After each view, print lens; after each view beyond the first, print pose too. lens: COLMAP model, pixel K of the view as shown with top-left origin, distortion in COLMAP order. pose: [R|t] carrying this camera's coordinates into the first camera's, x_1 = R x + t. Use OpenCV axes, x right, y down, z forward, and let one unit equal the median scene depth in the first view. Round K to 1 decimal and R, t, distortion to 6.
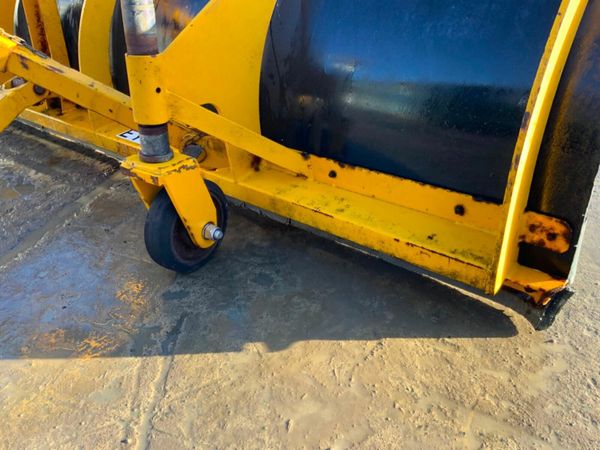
lens RADIAL K [[497.9, 0, 304.3], [0, 497.9, 224.0], [0, 0, 1]] dist [0.061111, -0.121445]
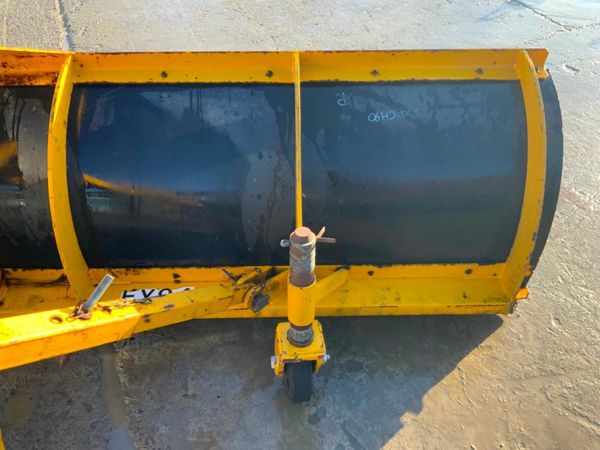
lens RADIAL K [[497.9, 0, 302.7], [0, 497.9, 225.7], [0, 0, 1]] dist [0.061111, -0.121445]
pose [[0.758042, -0.403133, 0.512695, -0.780298], [0.295467, 0.913067, 0.281085, -0.701845], [-0.581439, -0.061590, 0.811255, 0.014413]]
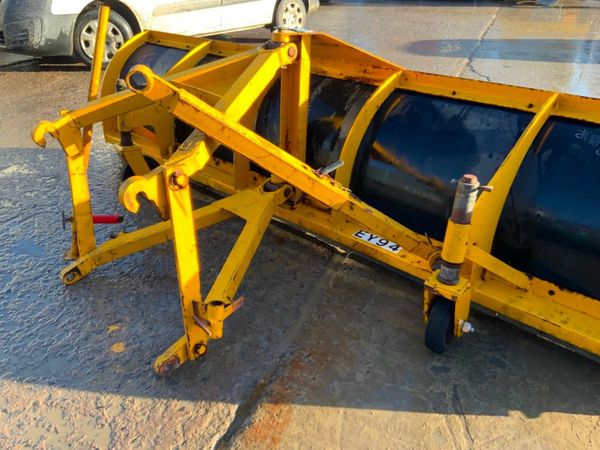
lens RADIAL K [[497.9, 0, 302.2], [0, 497.9, 229.5], [0, 0, 1]] dist [0.061111, -0.121445]
pose [[0.996587, 0.069386, -0.044722, -0.651158], [-0.070990, 0.996851, -0.035335, -0.192582], [0.042130, 0.038389, 0.998374, -0.517360]]
